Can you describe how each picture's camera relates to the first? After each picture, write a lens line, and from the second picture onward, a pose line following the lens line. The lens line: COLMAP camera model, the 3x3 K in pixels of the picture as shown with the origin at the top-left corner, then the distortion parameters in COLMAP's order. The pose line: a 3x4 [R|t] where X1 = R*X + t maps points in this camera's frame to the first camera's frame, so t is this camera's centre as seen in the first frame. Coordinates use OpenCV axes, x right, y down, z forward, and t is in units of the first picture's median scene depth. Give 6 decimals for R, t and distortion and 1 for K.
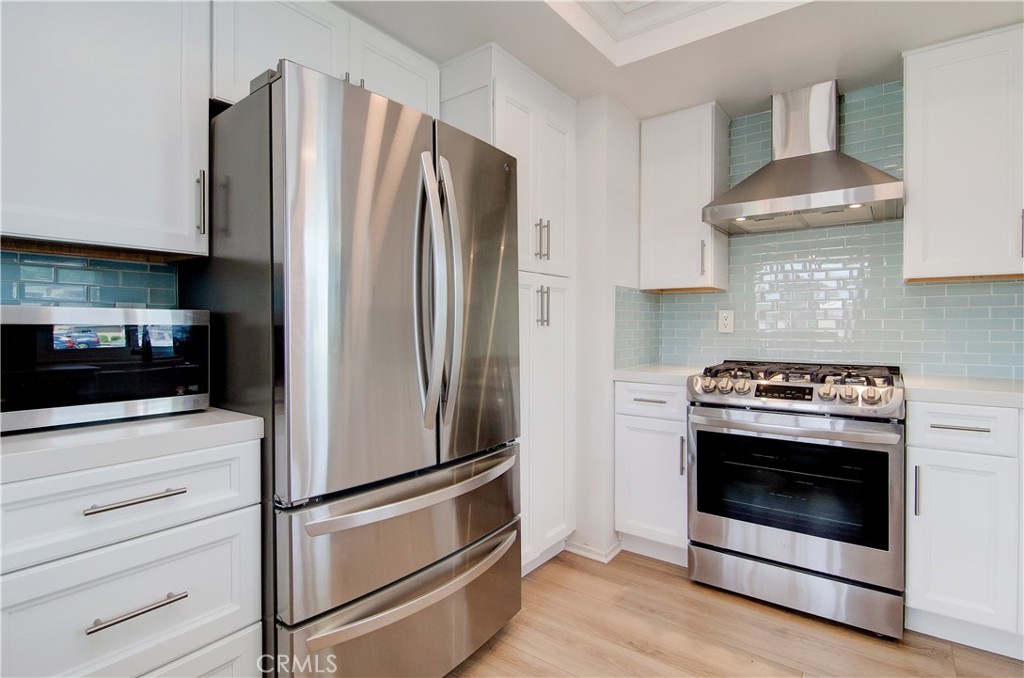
lens RADIAL K [[490.3, 0, 514.6], [0, 490.3, 332.2], [0, 0, 1]] dist [0.026473, -0.021584]
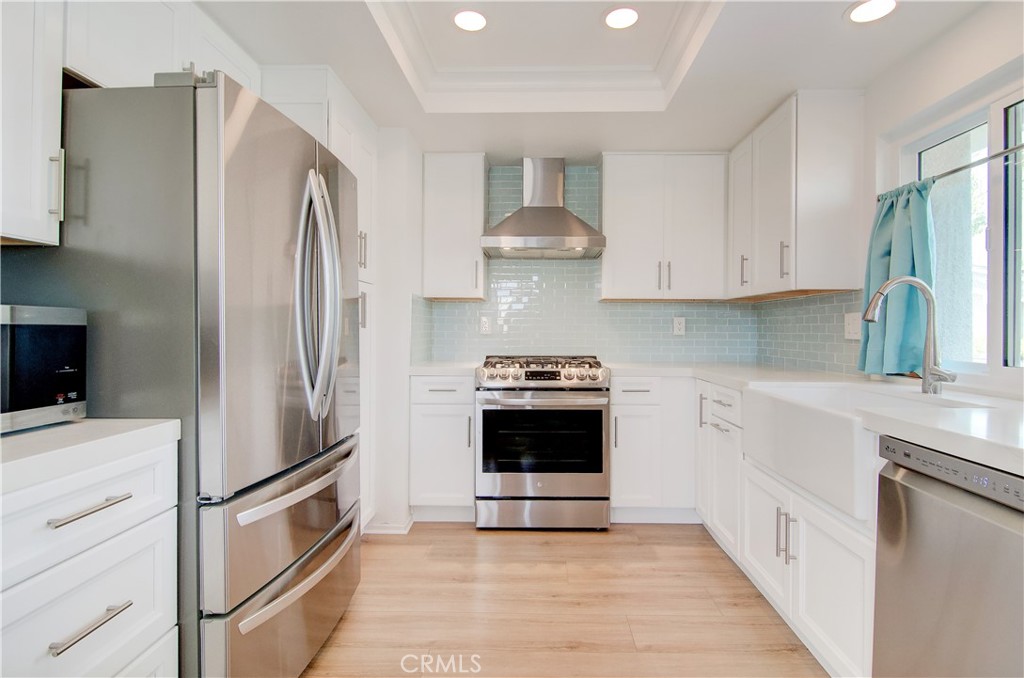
lens RADIAL K [[490.3, 0, 514.6], [0, 490.3, 332.2], [0, 0, 1]] dist [0.026473, -0.021584]
pose [[0.827336, 0.000595, 0.561707, -0.316294], [0.002159, 0.999989, -0.004238, 0.002706], [-0.561703, 0.004719, 0.827325, -0.123139]]
